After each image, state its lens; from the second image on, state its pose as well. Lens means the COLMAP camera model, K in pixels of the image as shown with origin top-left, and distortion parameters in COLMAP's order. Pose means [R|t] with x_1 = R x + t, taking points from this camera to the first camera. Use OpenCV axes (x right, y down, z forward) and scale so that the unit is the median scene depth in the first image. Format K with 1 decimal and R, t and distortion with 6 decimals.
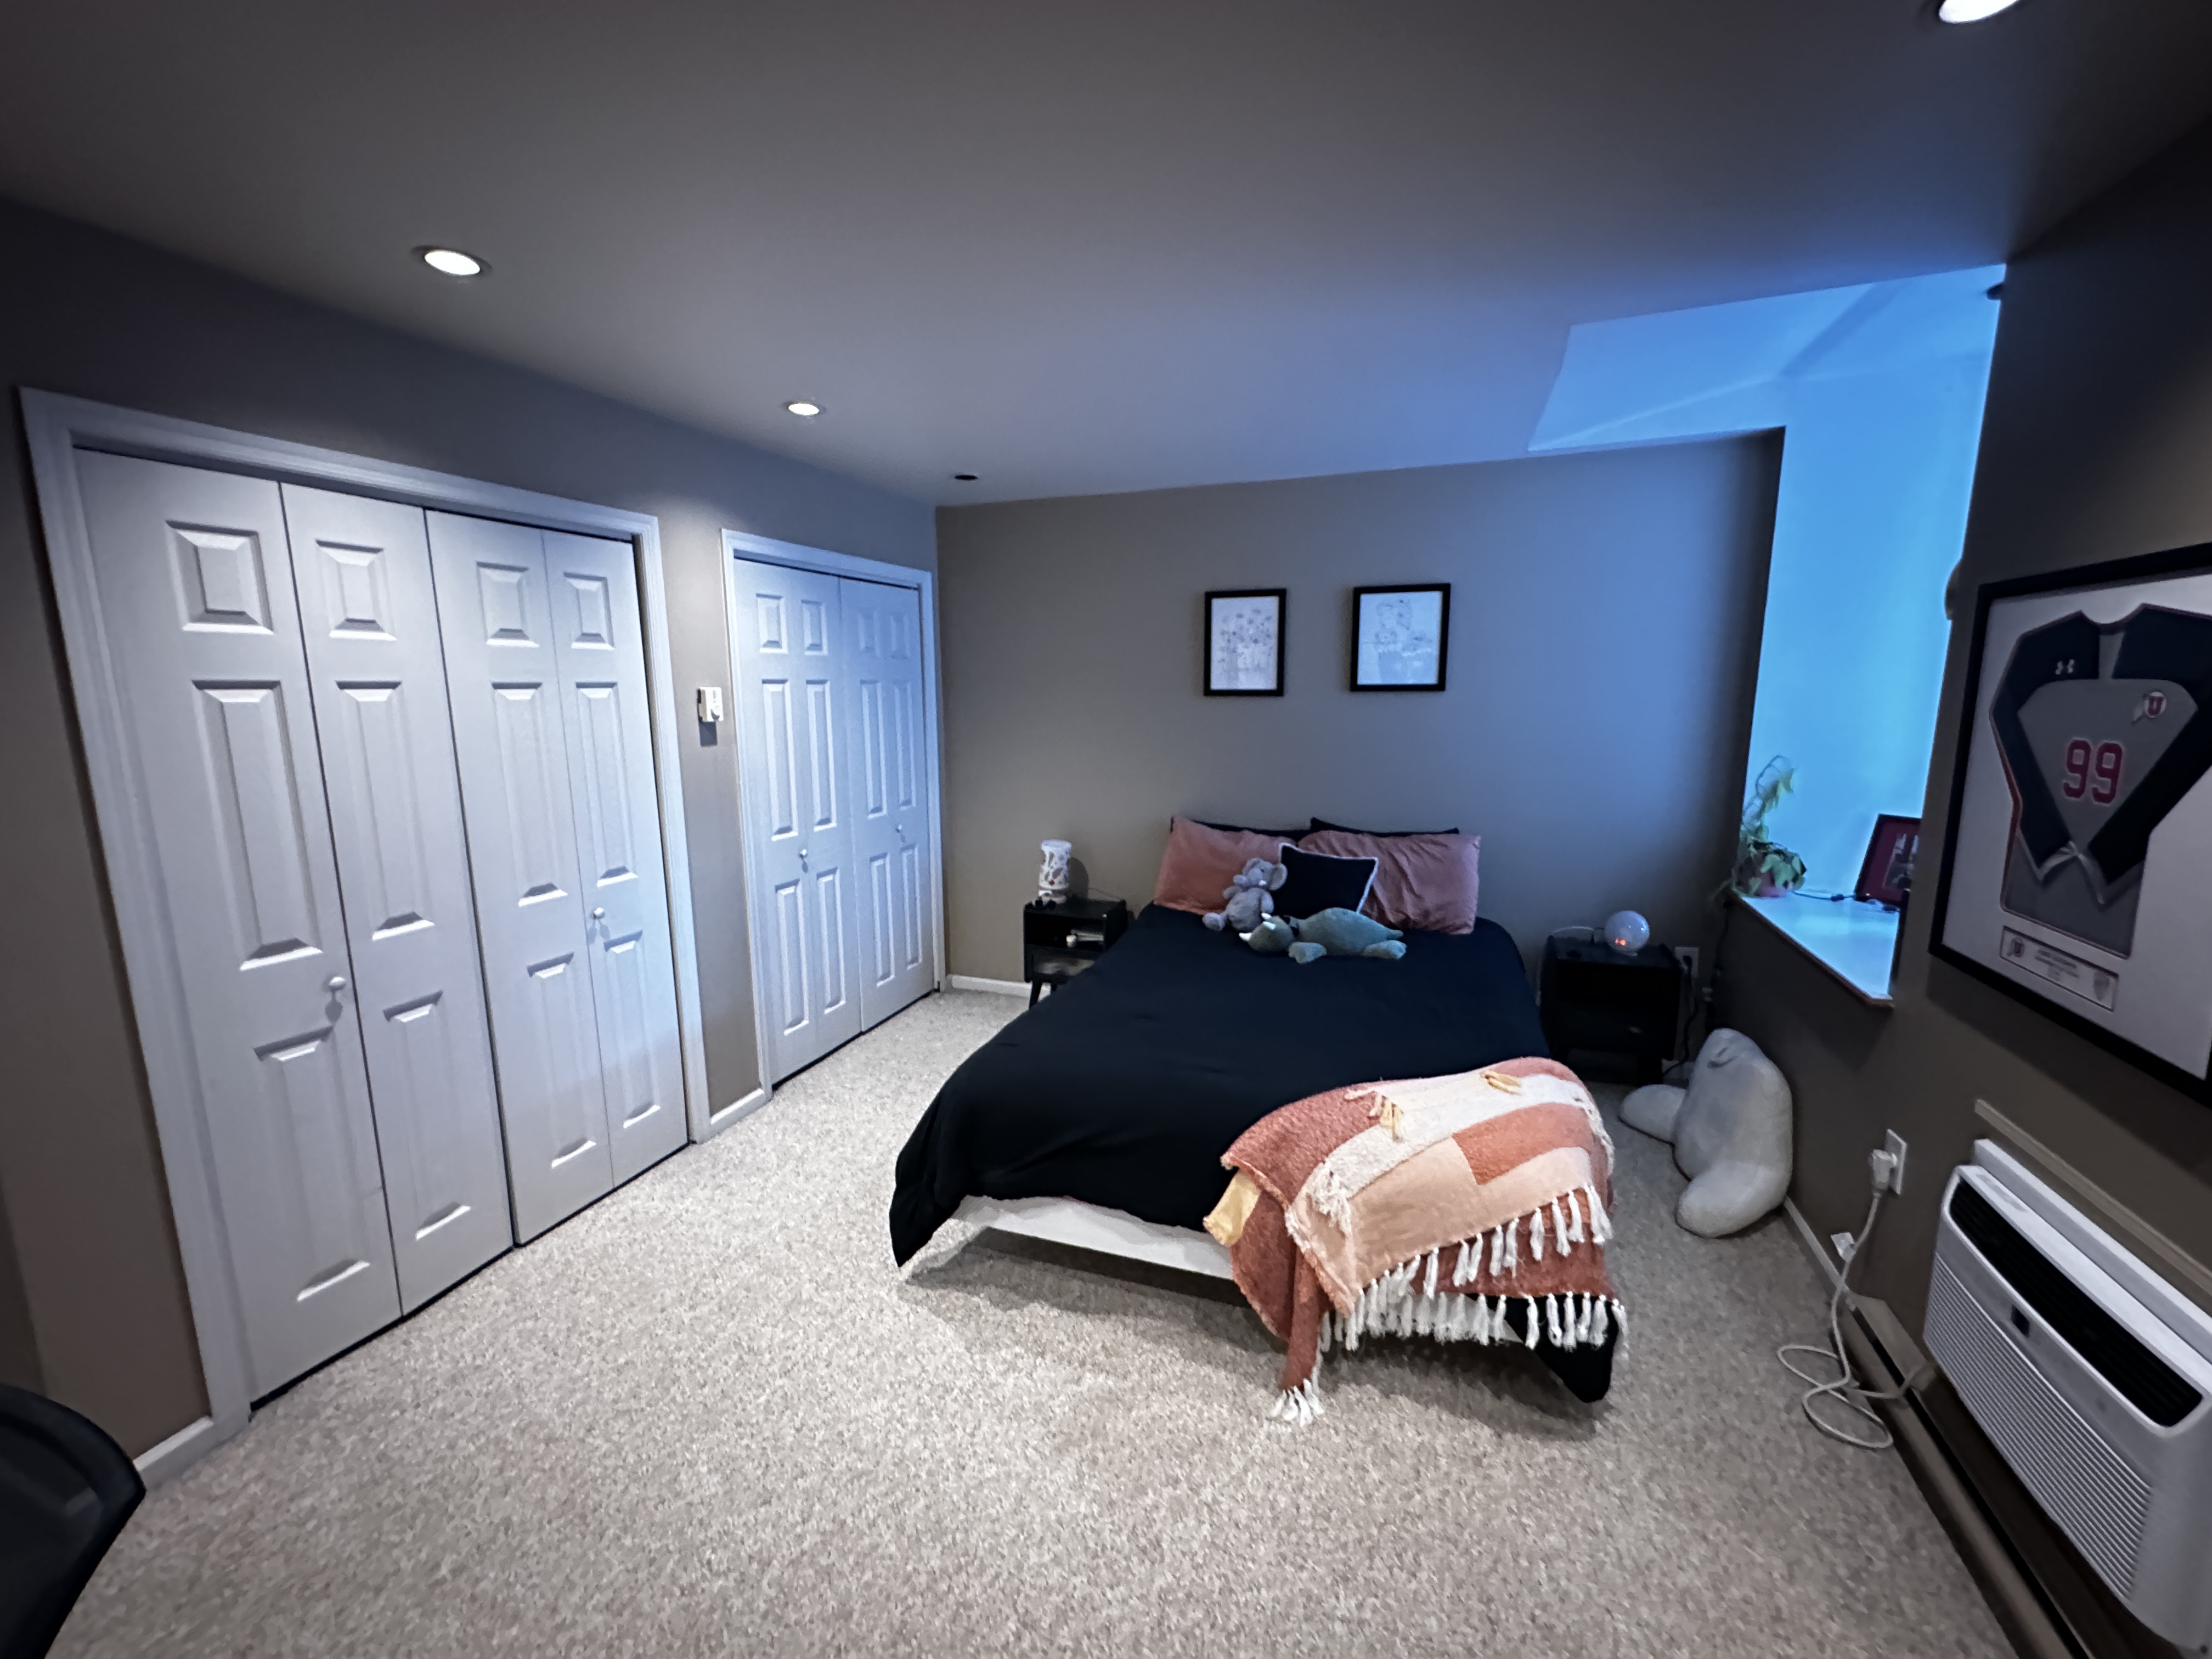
lens RADIAL K [[884.1, 0, 1115.1], [0, 884.1, 825.2], [0, 0, 1]] dist [0.000938, 0.000332]
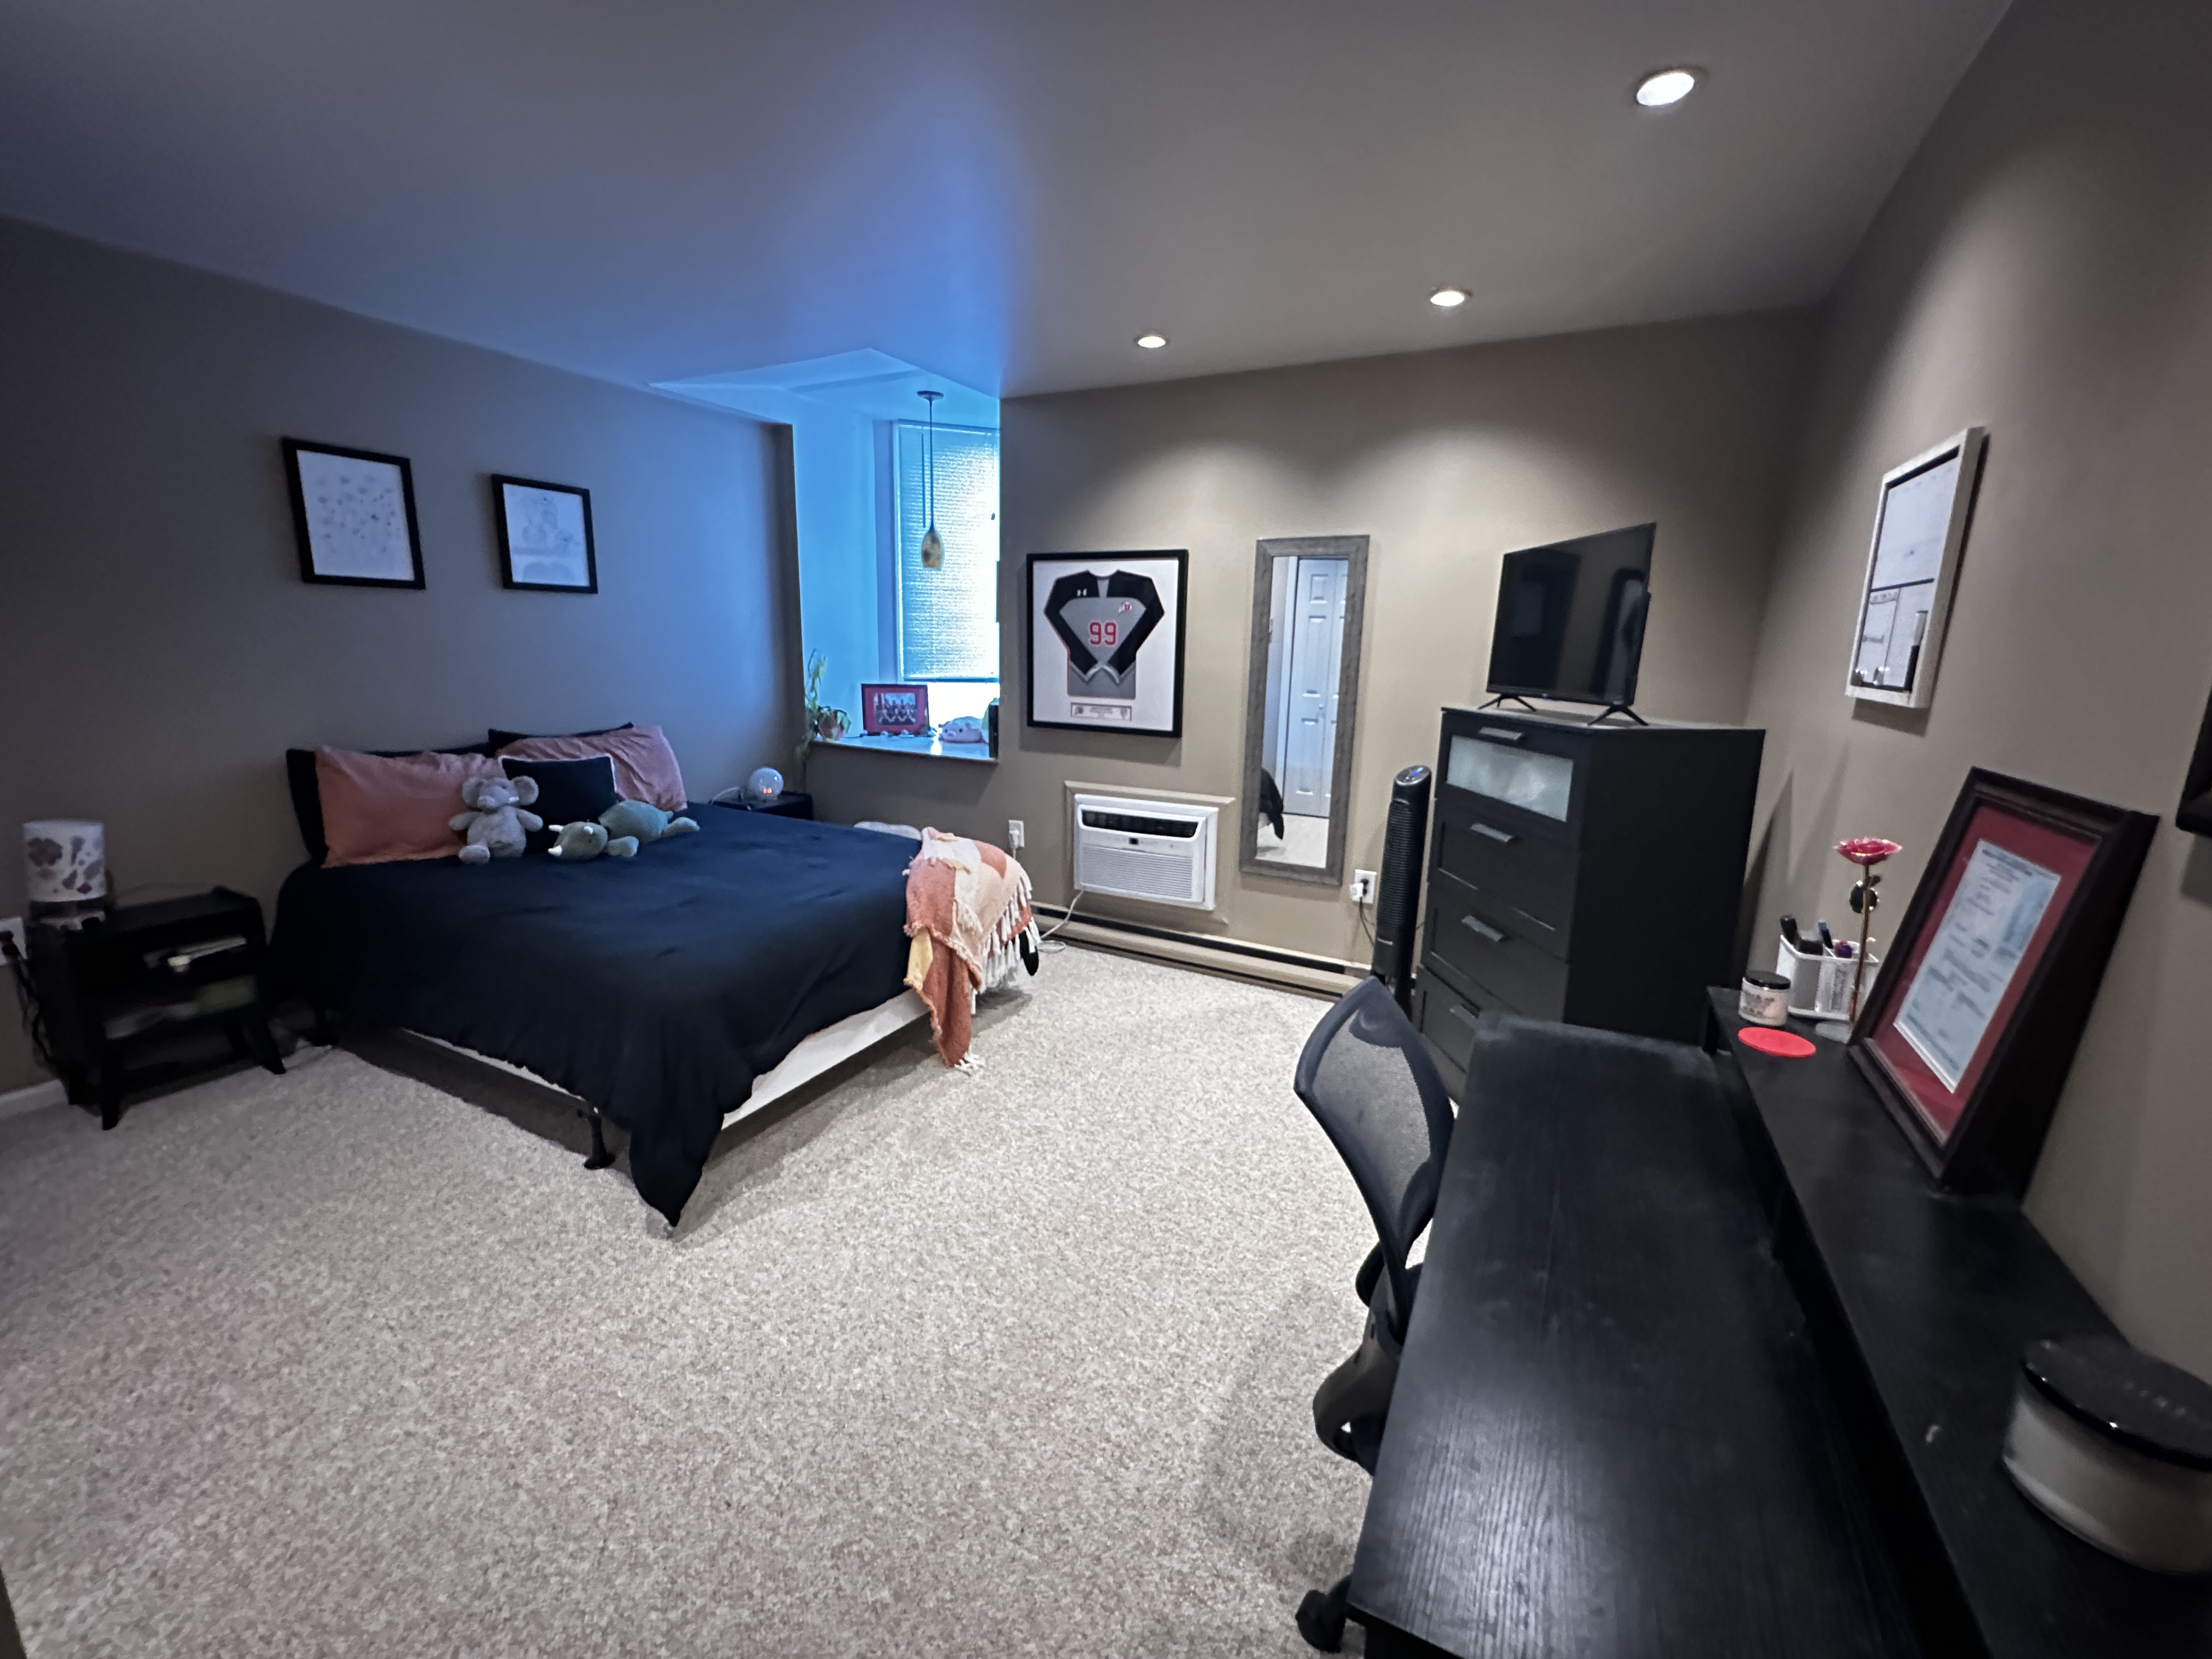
lens RADIAL K [[884.1, 0, 1115.1], [0, 884.1, 825.2], [0, 0, 1]] dist [0.000938, 0.000332]
pose [[0.122690, -0.194917, 0.973116, -1.045137], [0.134533, 0.974739, 0.178280, 0.020525], [-0.983284, 0.109043, 0.145814, 0.441279]]
